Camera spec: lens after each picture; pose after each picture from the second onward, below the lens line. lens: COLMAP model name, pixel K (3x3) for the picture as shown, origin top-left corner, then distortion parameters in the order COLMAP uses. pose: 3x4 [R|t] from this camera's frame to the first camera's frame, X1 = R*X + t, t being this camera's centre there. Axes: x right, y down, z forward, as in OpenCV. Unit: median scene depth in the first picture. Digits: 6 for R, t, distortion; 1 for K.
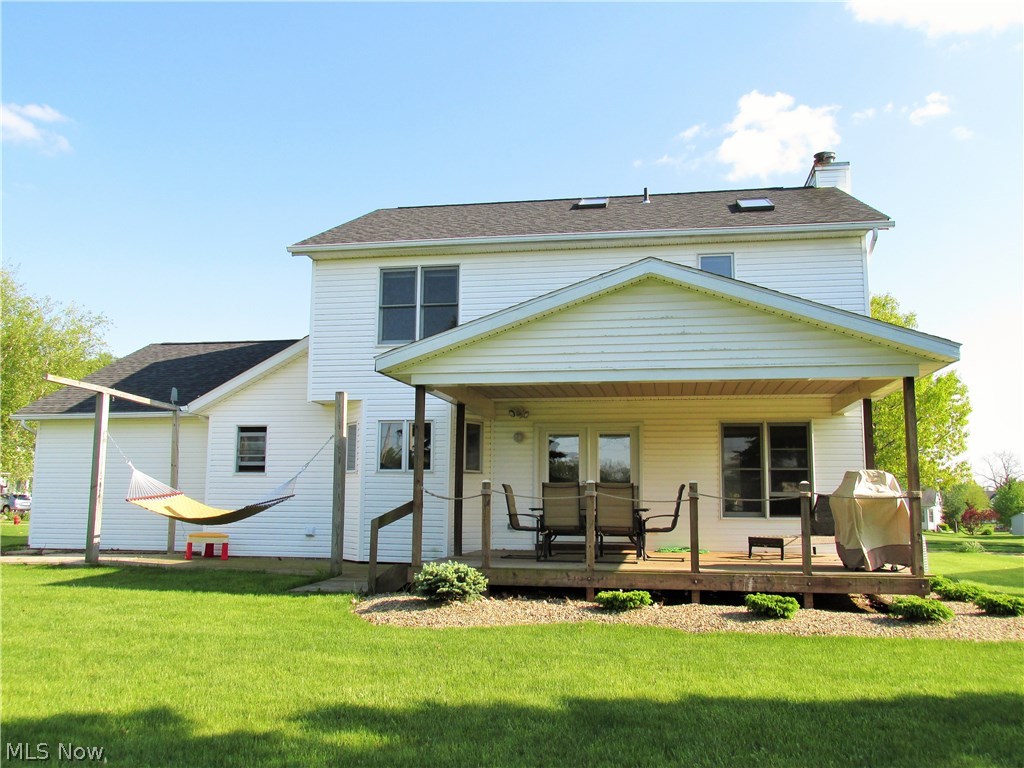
lens RADIAL K [[853.1, 0, 512.0], [0, 853.1, 384.0], [0, 0, 1]] dist [-0.031717, -0.002209]
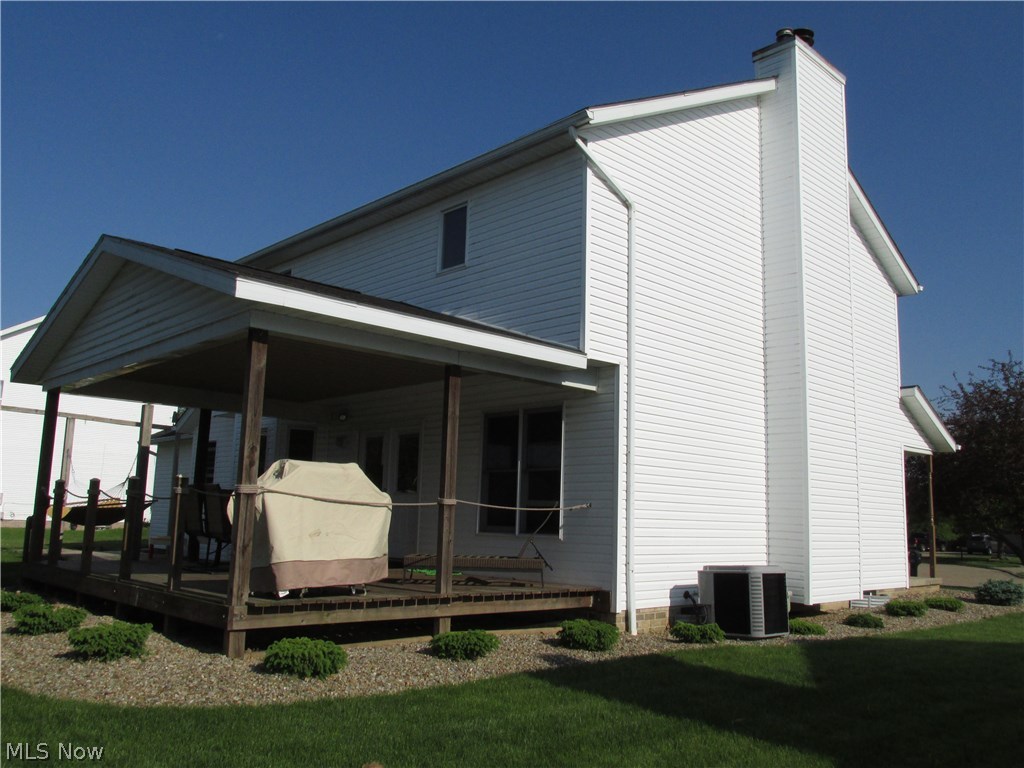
lens RADIAL K [[853.1, 0, 512.0], [0, 853.1, 384.0], [0, 0, 1]] dist [-0.031717, -0.002209]
pose [[0.806810, -0.077275, -0.585736, 0.817873], [0.058805, 0.996990, -0.050532, 0.066601], [0.587877, 0.006325, 0.808925, 0.409246]]
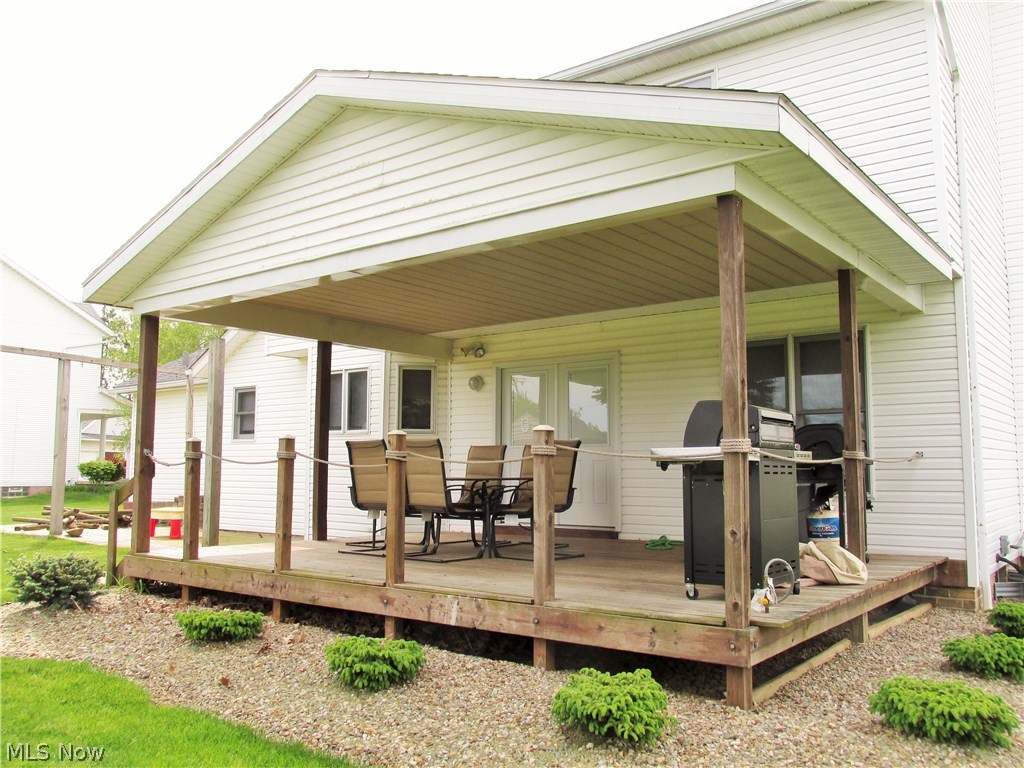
lens RADIAL K [[853.1, 0, 512.0], [0, 853.1, 384.0], [0, 0, 1]] dist [-0.031717, -0.002209]
pose [[0.890445, -0.052234, -0.452084, 0.435727], [0.068601, 0.997446, 0.019875, 0.058602], [0.449891, -0.048711, 0.891754, 0.399366]]
